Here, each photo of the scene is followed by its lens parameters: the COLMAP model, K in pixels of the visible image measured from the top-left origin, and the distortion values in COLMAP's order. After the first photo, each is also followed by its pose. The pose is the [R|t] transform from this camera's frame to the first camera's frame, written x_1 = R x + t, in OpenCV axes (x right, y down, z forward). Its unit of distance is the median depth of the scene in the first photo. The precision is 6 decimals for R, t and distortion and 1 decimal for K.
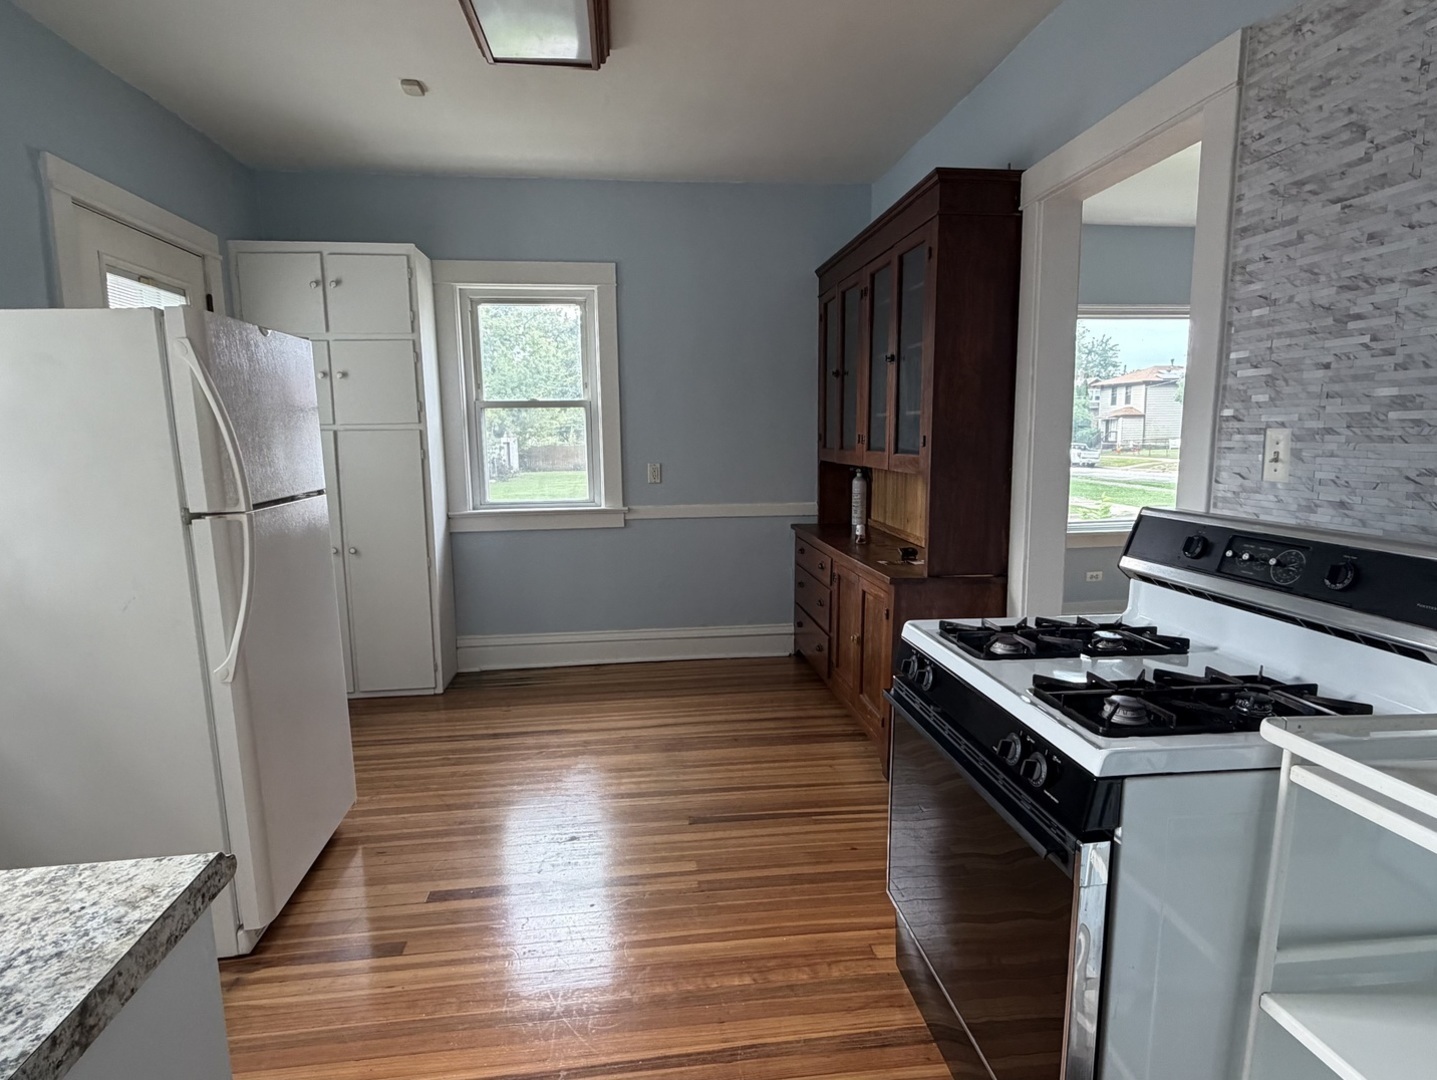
lens RADIAL K [[755.8, 0, 715.7], [0, 755.8, 542.3], [0, 0, 1]] dist [-0.001156, 0.000406]
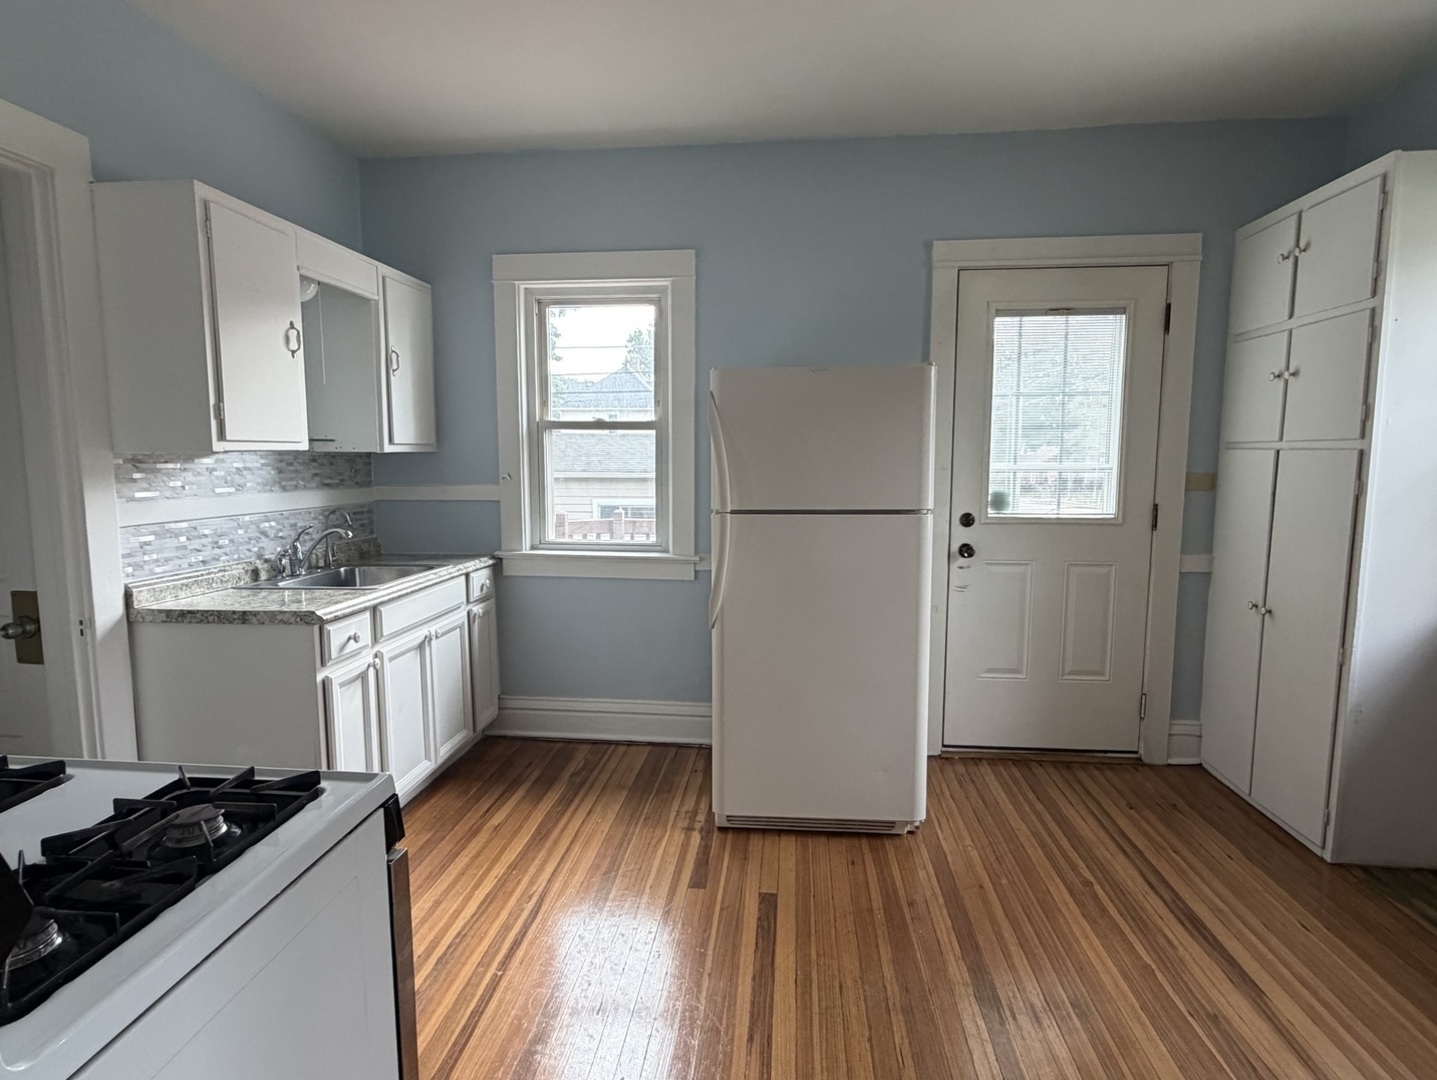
lens RADIAL K [[755.8, 0, 716.2], [0, 755.8, 534.3], [0, 0, 1]] dist [-0.001156, 0.000406]
pose [[-0.208008, 0.116267, -0.971192, 0.389868], [-0.141257, 0.978931, 0.147448, -0.107777], [0.967873, 0.167858, -0.187202, 0.681474]]
